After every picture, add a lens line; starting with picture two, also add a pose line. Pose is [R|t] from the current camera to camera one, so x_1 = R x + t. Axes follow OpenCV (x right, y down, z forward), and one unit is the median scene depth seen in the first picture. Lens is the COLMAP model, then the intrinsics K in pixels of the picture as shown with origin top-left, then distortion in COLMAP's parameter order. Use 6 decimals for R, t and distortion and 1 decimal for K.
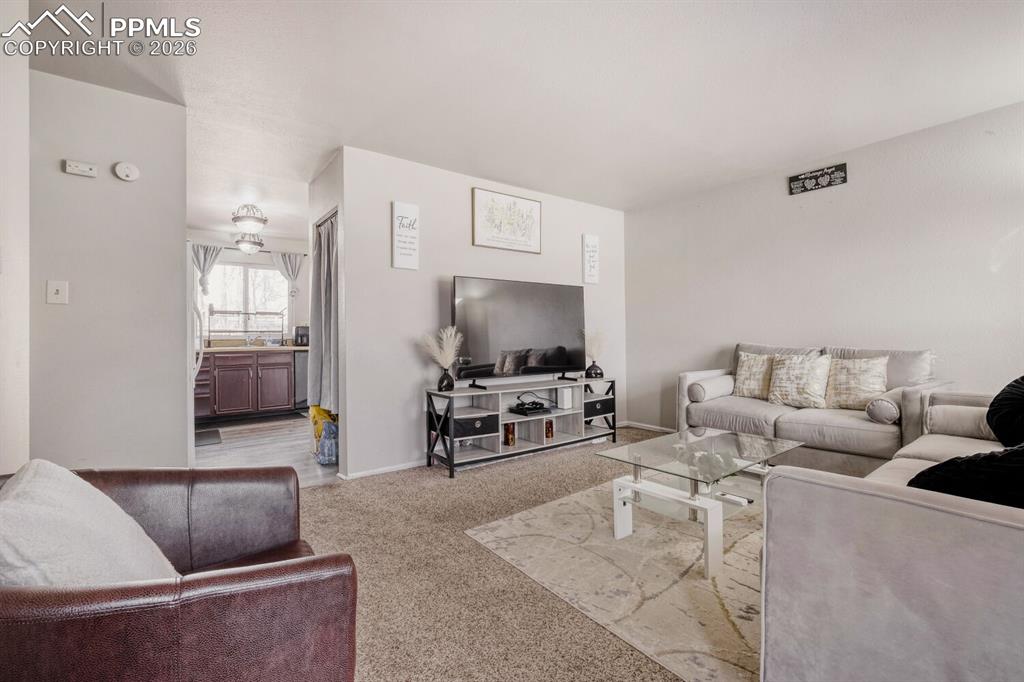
lens RADIAL K [[459.5, 0, 512.1], [0, 459.5, 332.7], [0, 0, 1]] dist [0.012318, -0.002458]
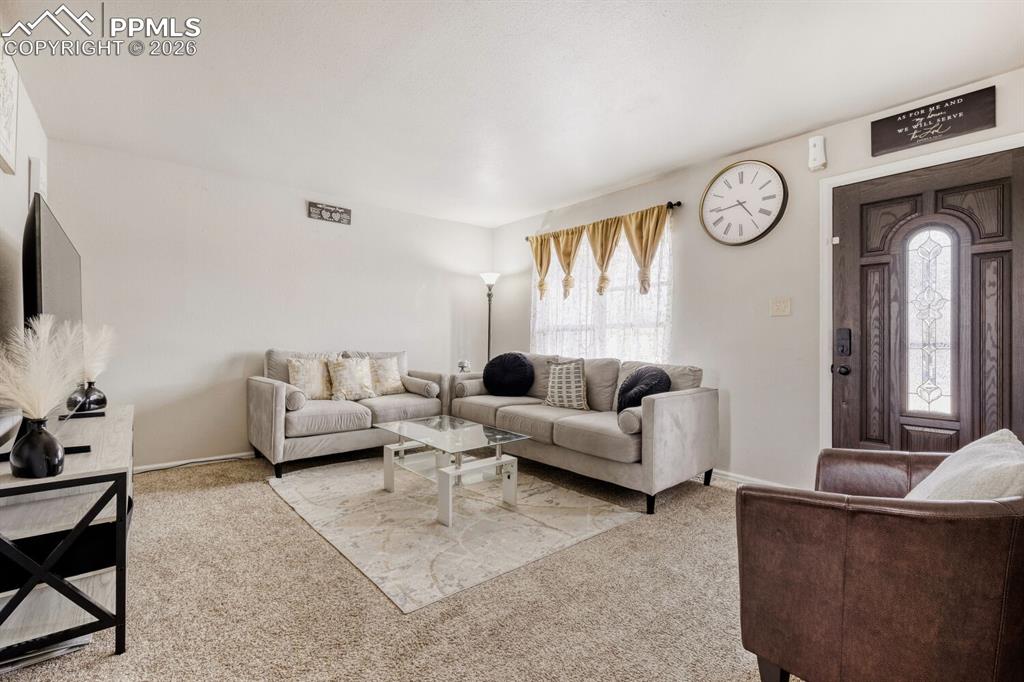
lens RADIAL K [[459.5, 0, 505.3], [0, 459.5, 342.1], [0, 0, 1]] dist [0.012318, -0.002458]
pose [[-0.065845, 0.004620, 0.997819, -0.741641], [-0.015624, 0.999862, -0.005660, 0.007952], [-0.997708, -0.015963, -0.065763, 0.794537]]
